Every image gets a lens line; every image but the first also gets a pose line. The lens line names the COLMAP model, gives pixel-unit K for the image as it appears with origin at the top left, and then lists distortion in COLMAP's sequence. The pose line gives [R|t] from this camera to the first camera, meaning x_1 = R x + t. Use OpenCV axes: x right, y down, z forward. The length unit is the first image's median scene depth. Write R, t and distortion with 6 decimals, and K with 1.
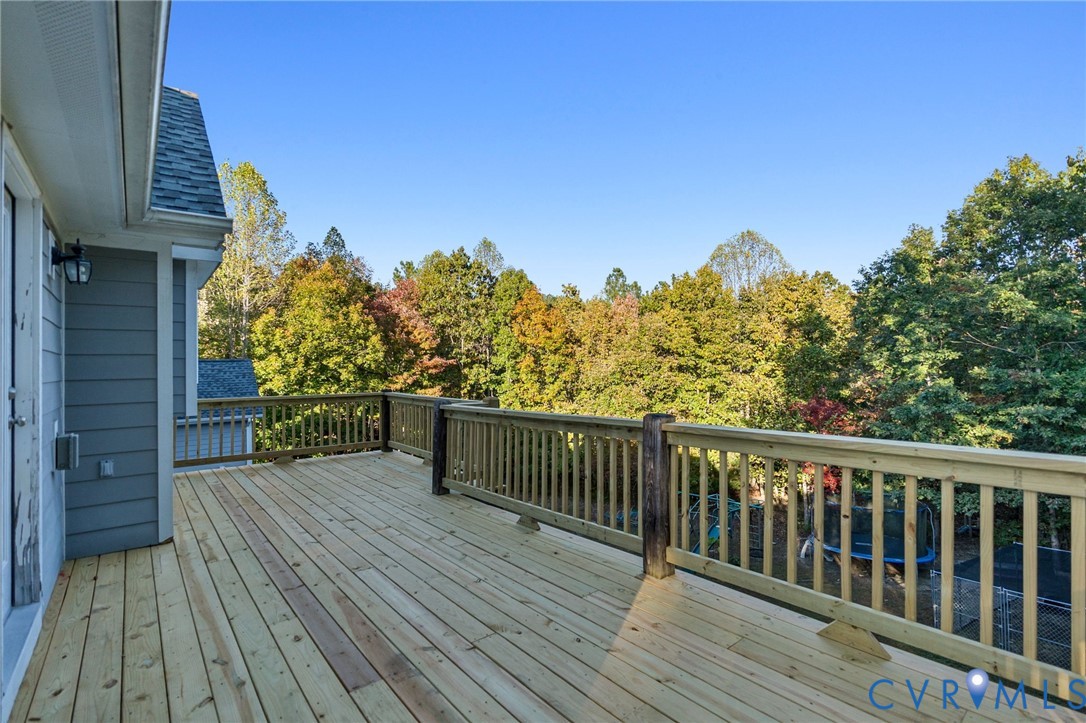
lens RADIAL K [[497.7, 0, 540.3], [0, 497.7, 363.3], [0, 0, 1]] dist [-0.008336, -0.000586]
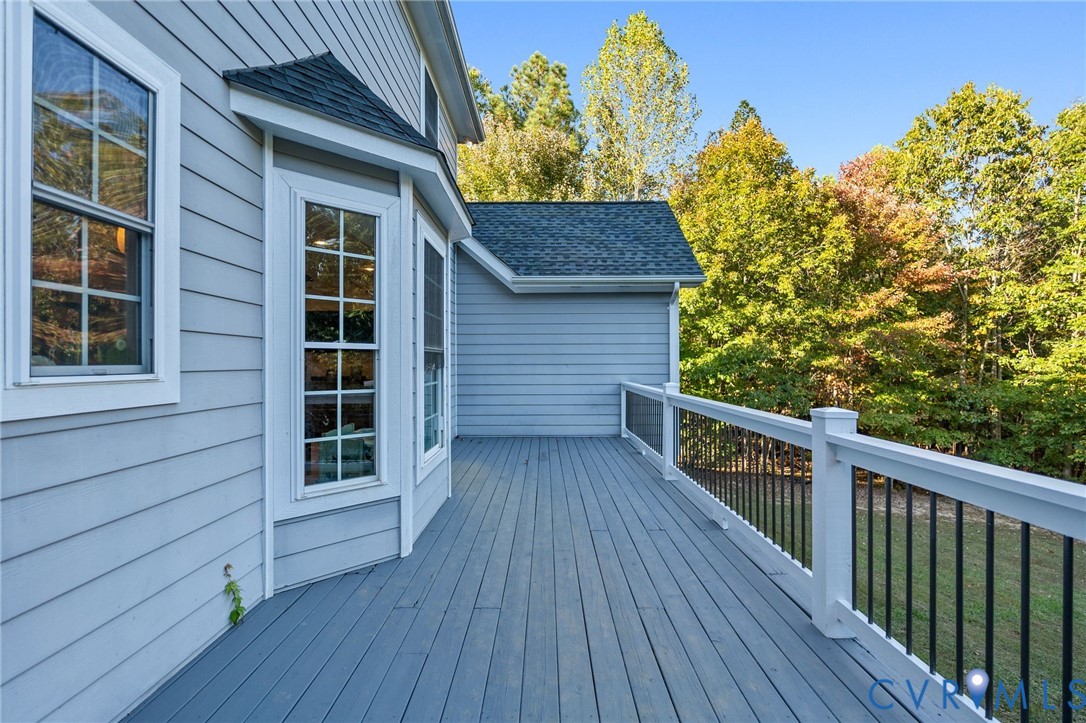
lens RADIAL K [[497.7, 0, 540.3], [0, 497.7, 363.3], [0, 0, 1]] dist [-0.008336, -0.000586]
pose [[0.767901, 0.016834, -0.640348, -0.206949], [-0.003177, 0.999742, 0.022471, 0.094854], [0.640561, -0.015221, 0.767756, 0.301353]]
